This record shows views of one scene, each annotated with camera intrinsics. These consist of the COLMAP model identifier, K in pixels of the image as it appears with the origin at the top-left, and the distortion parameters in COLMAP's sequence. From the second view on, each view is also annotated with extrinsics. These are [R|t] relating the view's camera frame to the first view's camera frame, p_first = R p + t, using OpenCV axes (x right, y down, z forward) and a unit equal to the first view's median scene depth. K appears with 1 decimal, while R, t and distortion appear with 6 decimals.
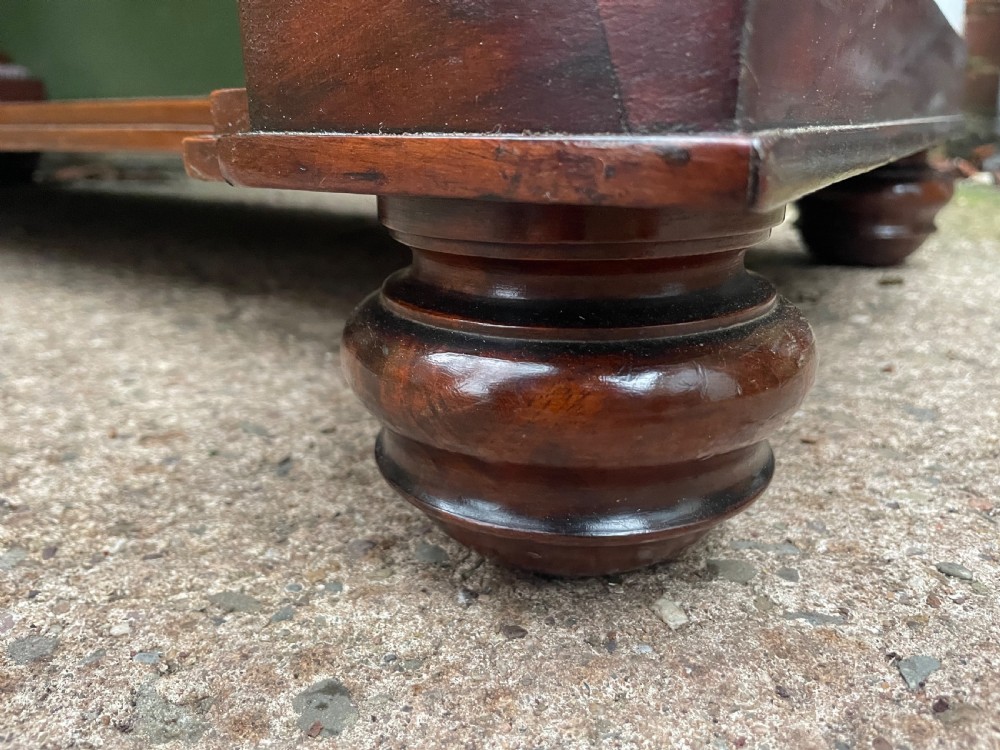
lens RADIAL K [[794.6, 0, 501.4], [0, 794.6, 374.9], [0, 0, 1]] dist [-0.008633, -0.008085]
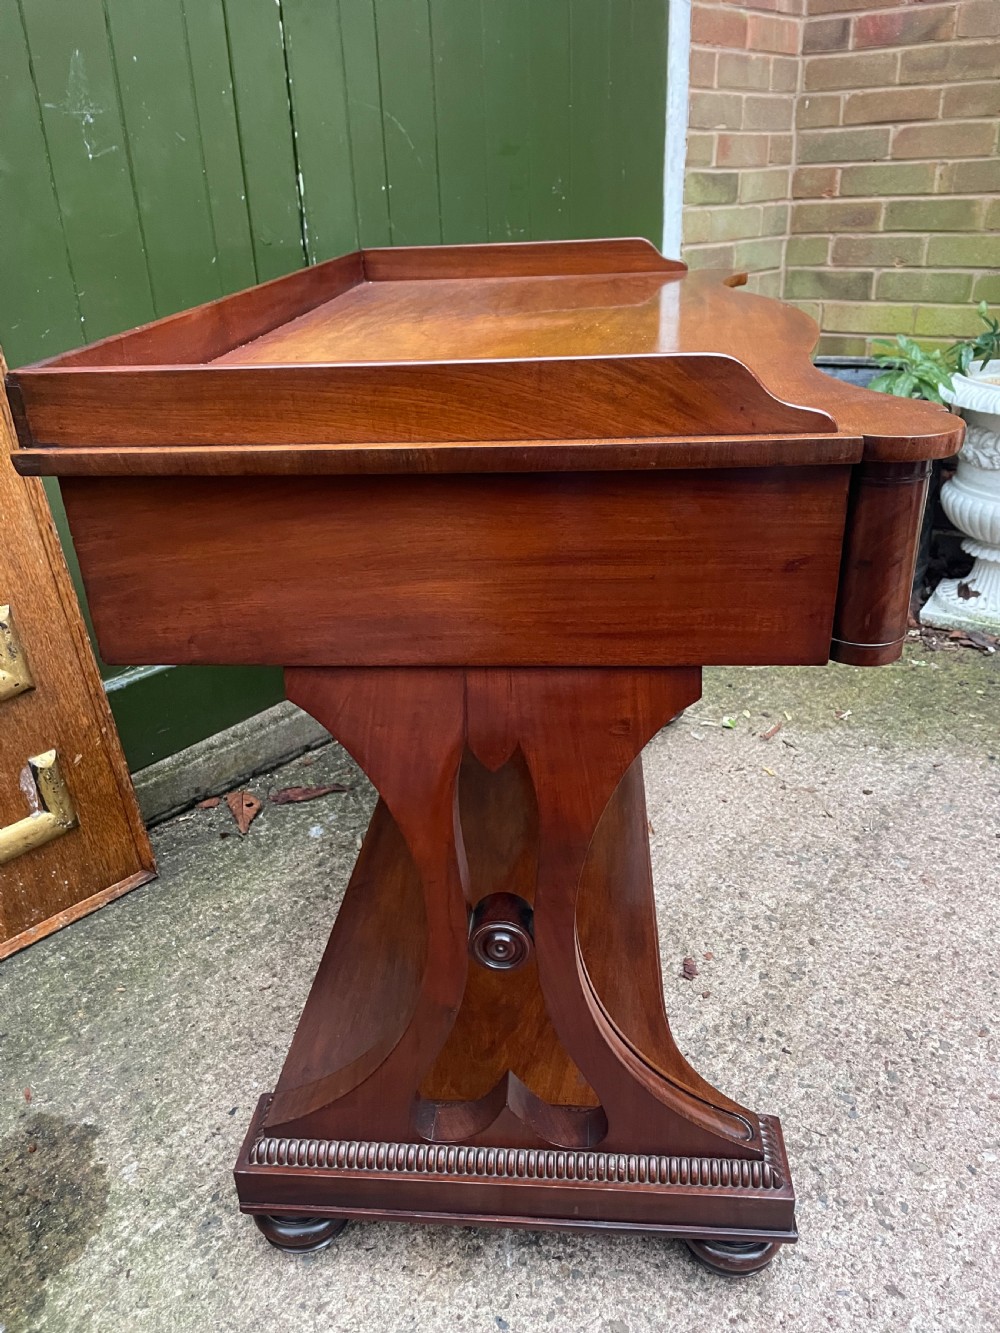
lens RADIAL K [[1015.9, 0, 506.8], [0, 1015.9, 668.5], [0, 0, 1]] dist [0.089565, -0.121083]
pose [[0.765926, -0.306261, 0.565297, -7.271003], [0.238530, 0.951864, 0.192505, -4.619041], [-0.597043, -0.012604, 0.802110, -3.524446]]
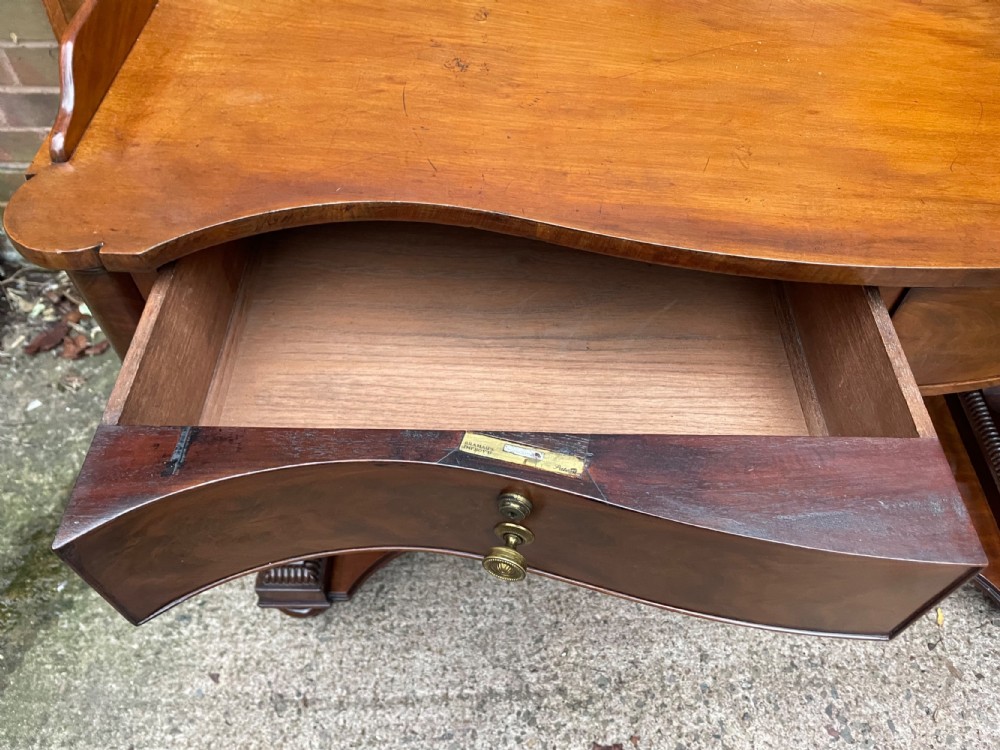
lens RADIAL K [[762.1, 0, 503.4], [0, 762.1, 368.1], [0, 0, 1]] dist [0.089565, -0.121083]
pose [[0.992673, 0.105239, -0.059364, -2.918937], [-0.054061, 0.826232, 0.560730, -6.517609], [0.108060, -0.553412, 0.825868, -1.403093]]
